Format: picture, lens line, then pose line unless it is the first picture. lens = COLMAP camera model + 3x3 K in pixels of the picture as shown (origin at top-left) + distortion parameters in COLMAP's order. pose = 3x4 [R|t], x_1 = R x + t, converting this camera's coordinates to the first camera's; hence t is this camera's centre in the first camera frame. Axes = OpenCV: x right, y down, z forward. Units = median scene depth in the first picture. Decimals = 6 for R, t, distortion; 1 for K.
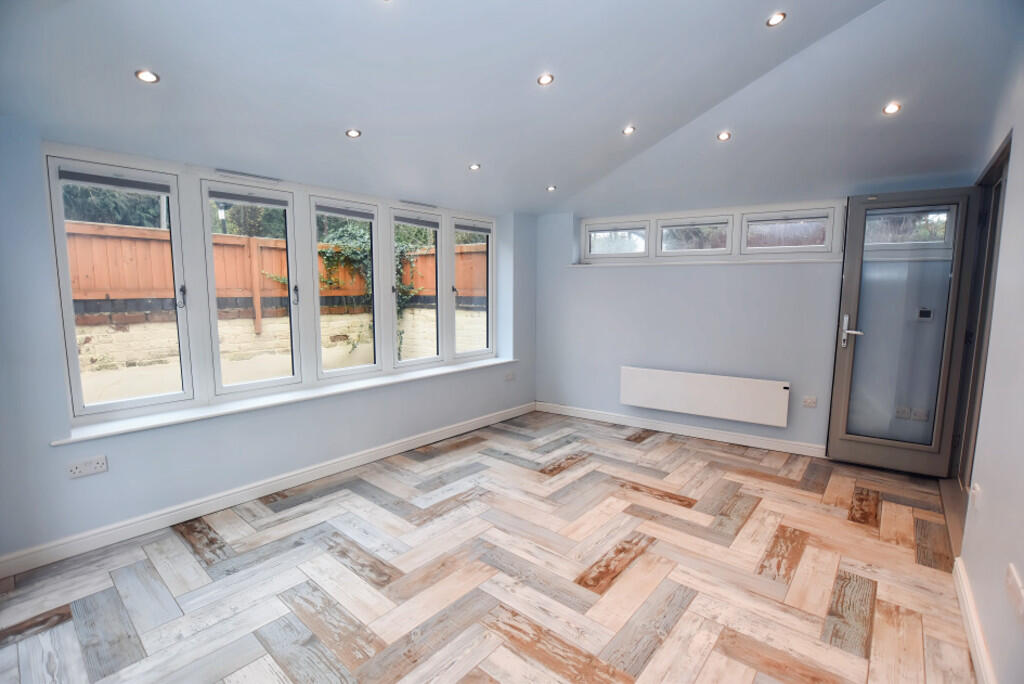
lens RADIAL K [[453.5, 0, 512.0], [0, 453.5, 342.0], [0, 0, 1]] dist [-0.028218, 0.000160]
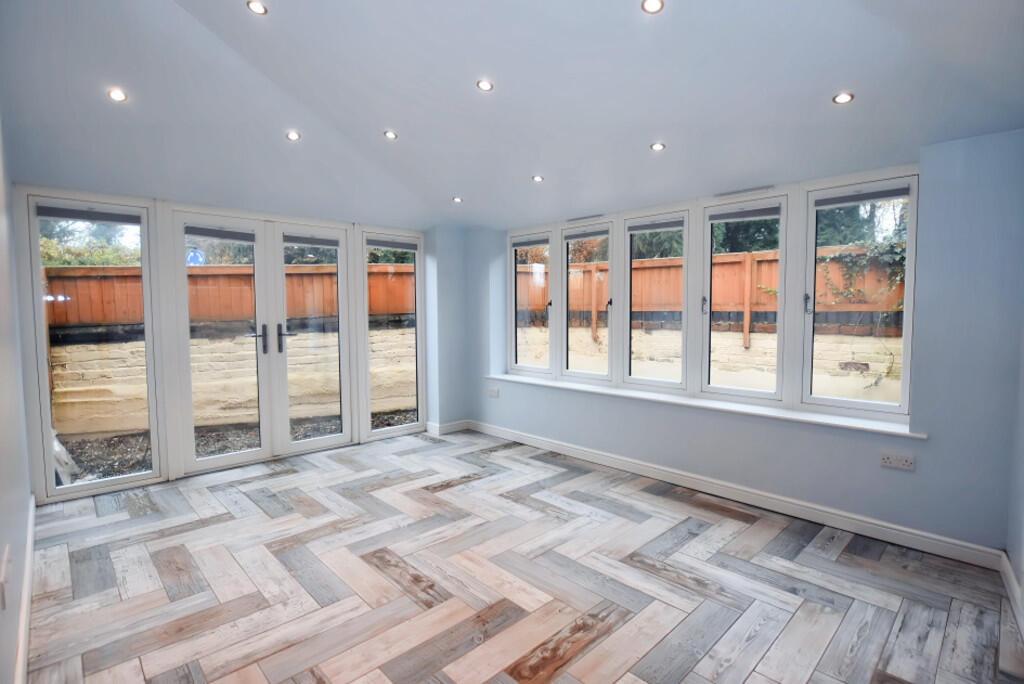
lens RADIAL K [[482.2, 0, 512.0], [0, 482.2, 342.0], [0, 0, 1]] dist [-0.029336, 0.000539]
pose [[-0.082648, 0.060892, -0.994717, 0.857152], [-0.113843, 0.991021, 0.070125, -0.074533], [0.990055, 0.119037, -0.074973, 0.891167]]
